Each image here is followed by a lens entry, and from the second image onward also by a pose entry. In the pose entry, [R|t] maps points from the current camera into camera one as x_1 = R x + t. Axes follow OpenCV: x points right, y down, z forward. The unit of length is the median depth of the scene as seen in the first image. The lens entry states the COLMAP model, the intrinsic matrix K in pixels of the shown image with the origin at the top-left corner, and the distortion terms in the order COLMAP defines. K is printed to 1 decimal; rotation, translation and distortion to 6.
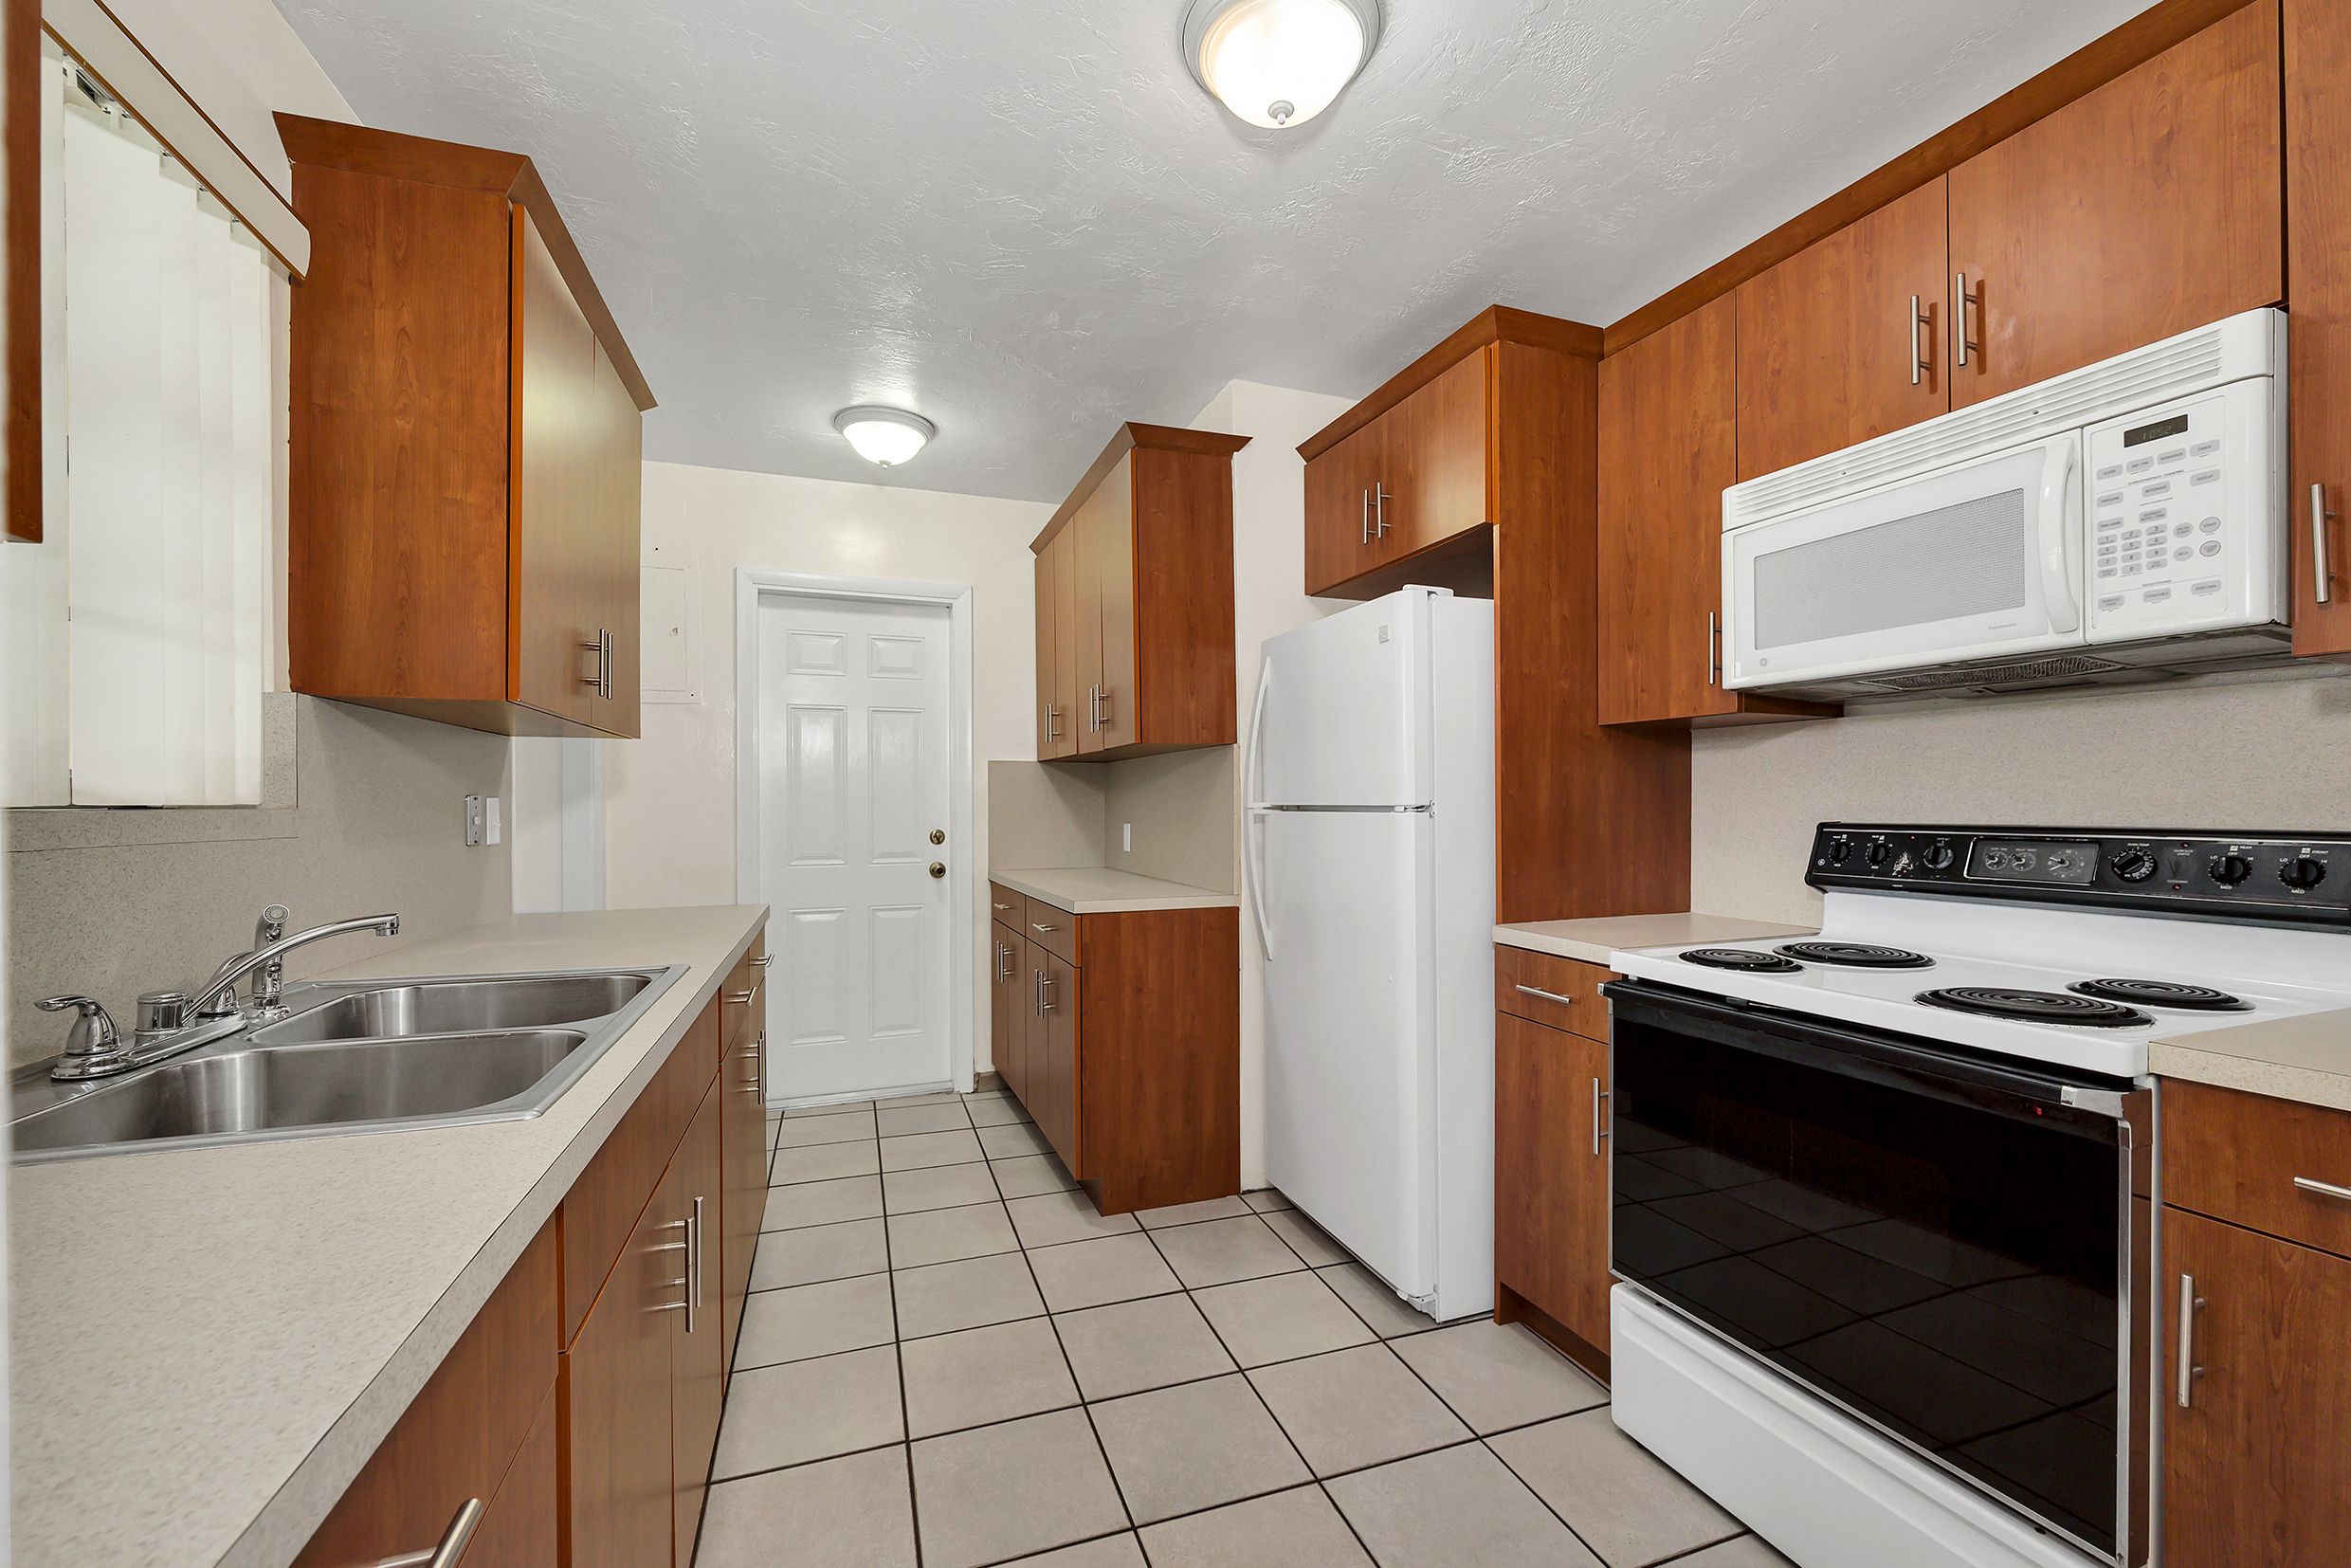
lens RADIAL K [[951.0, 0, 1176.9], [0, 951.0, 806.6], [0, 0, 1]] dist [-0.003787, 0.000449]
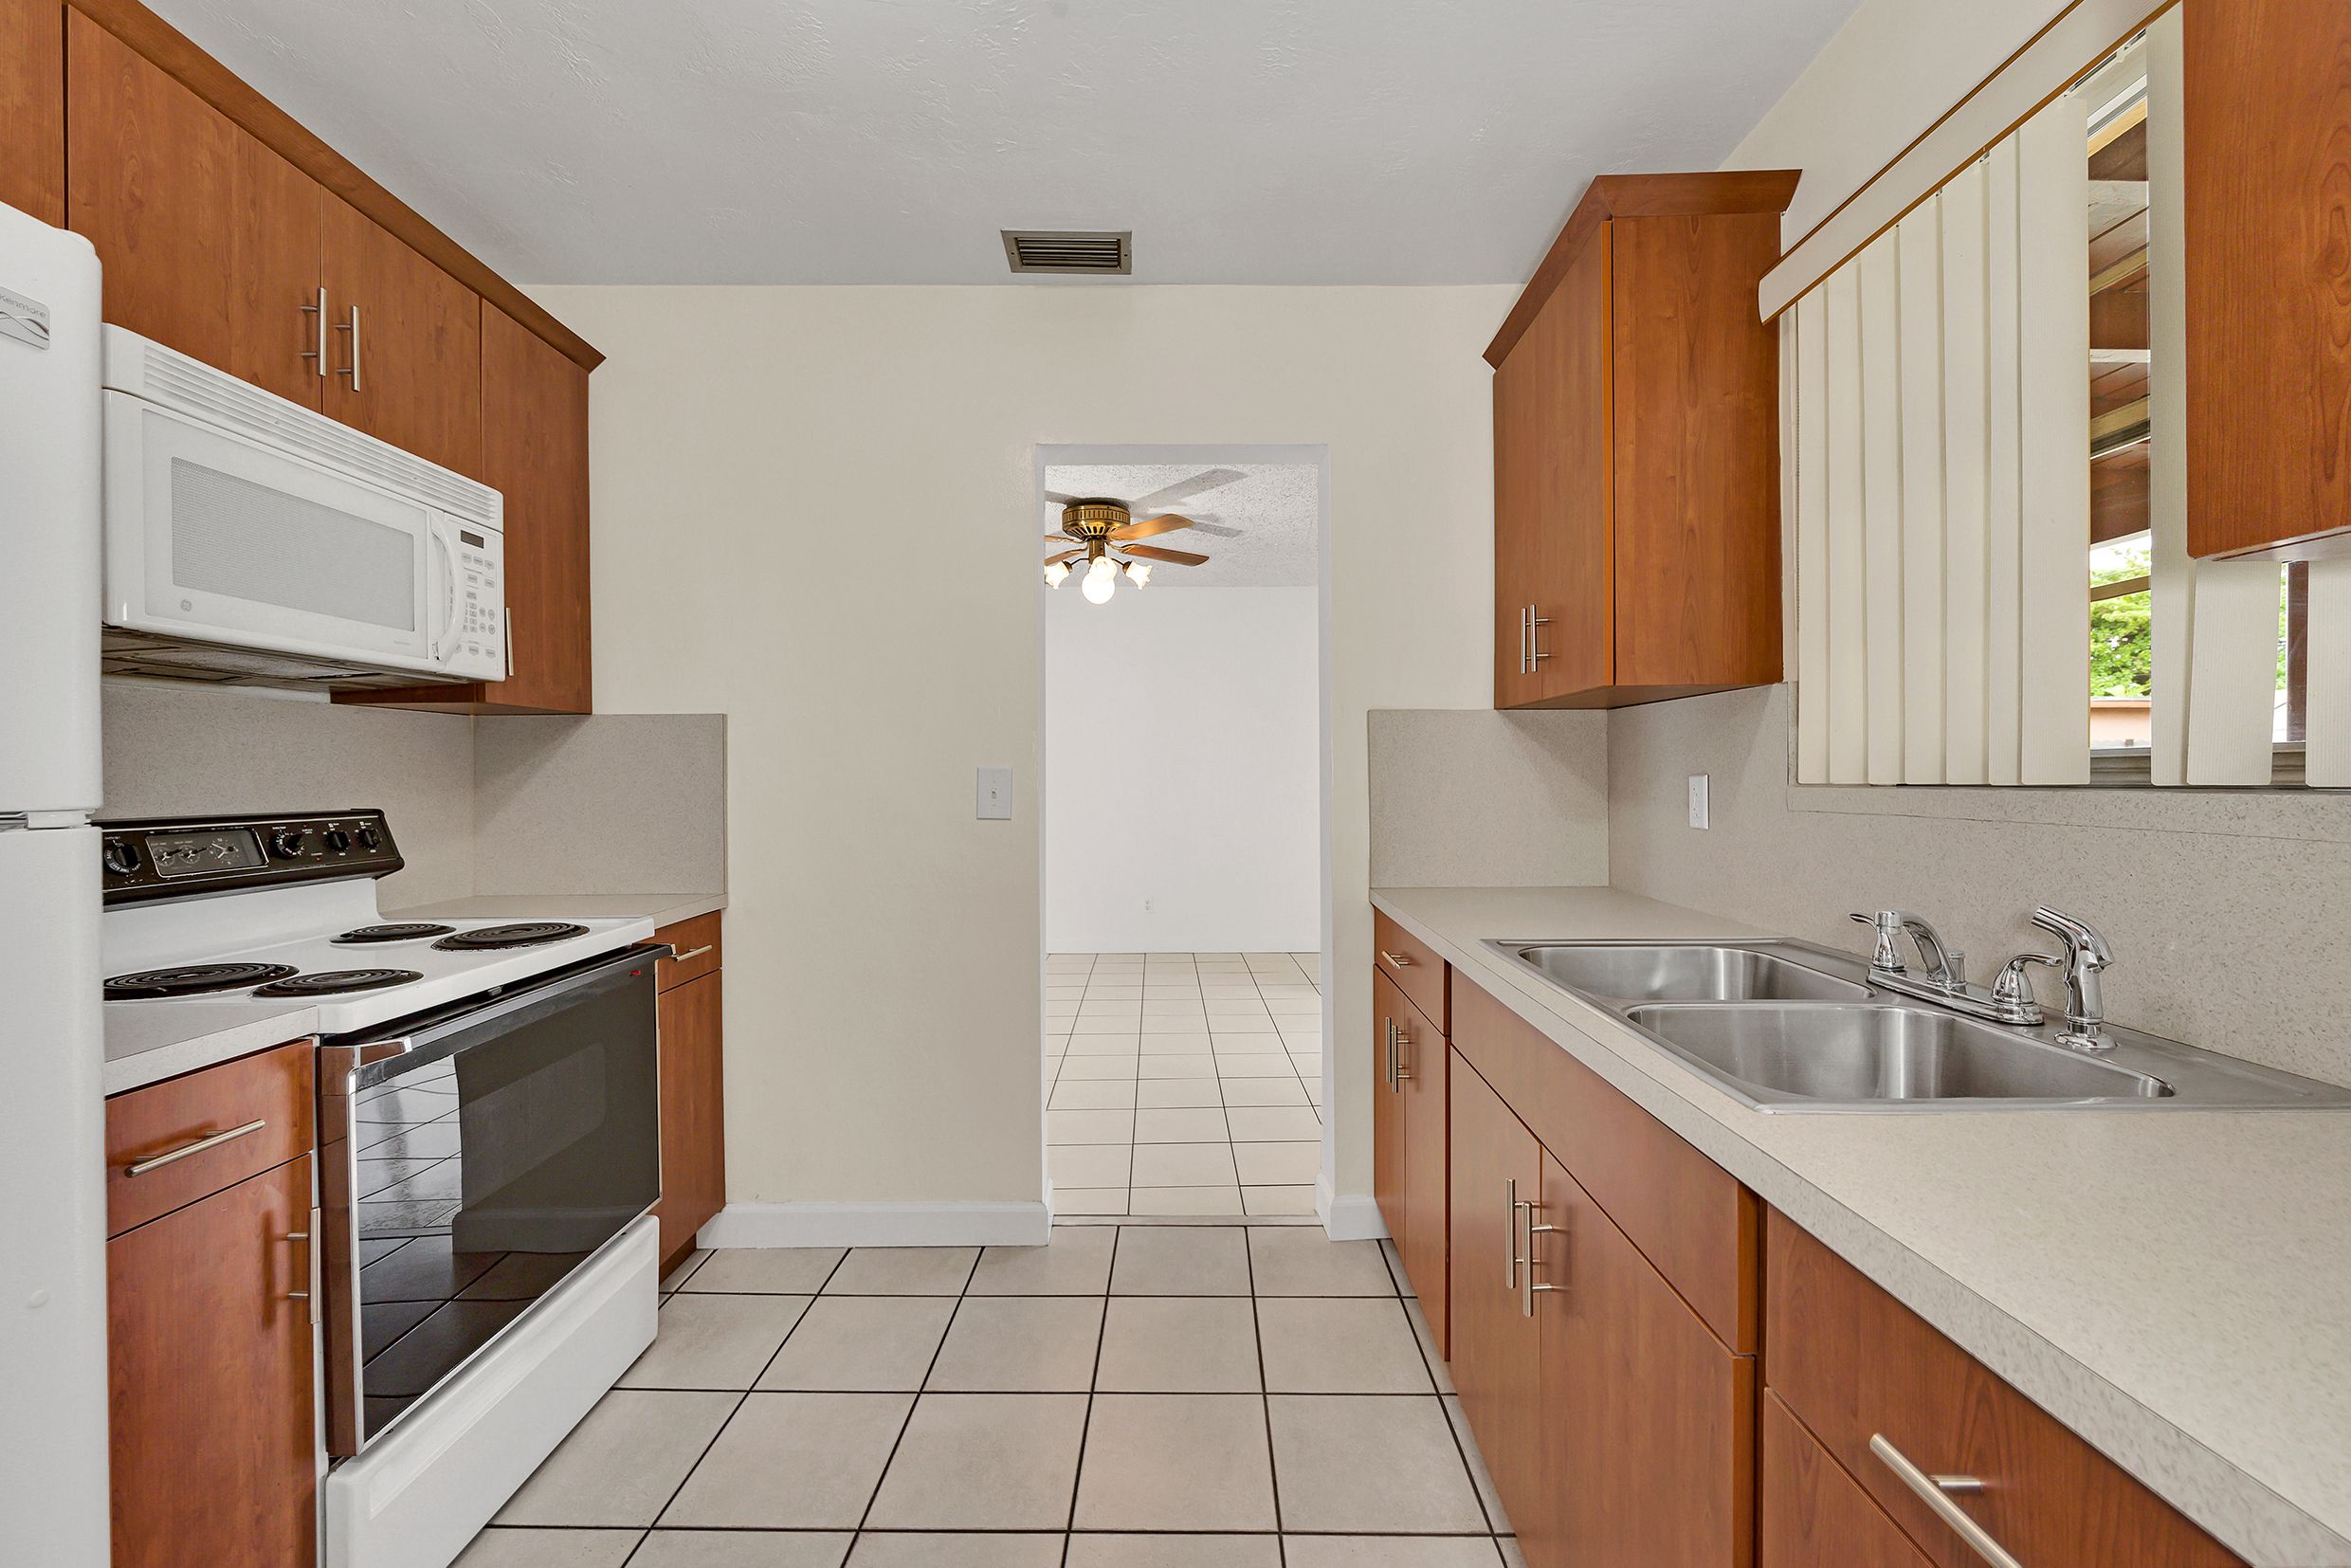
lens RADIAL K [[951.0, 0, 1164.8], [0, 951.0, 784.3], [0, 0, 1]] dist [-0.003787, 0.000449]
pose [[-0.933751, 0.005006, 0.357888, -0.233302], [0.009488, 0.999897, 0.010766, -0.008803], [-0.357798, 0.013449, -0.933702, 0.921951]]
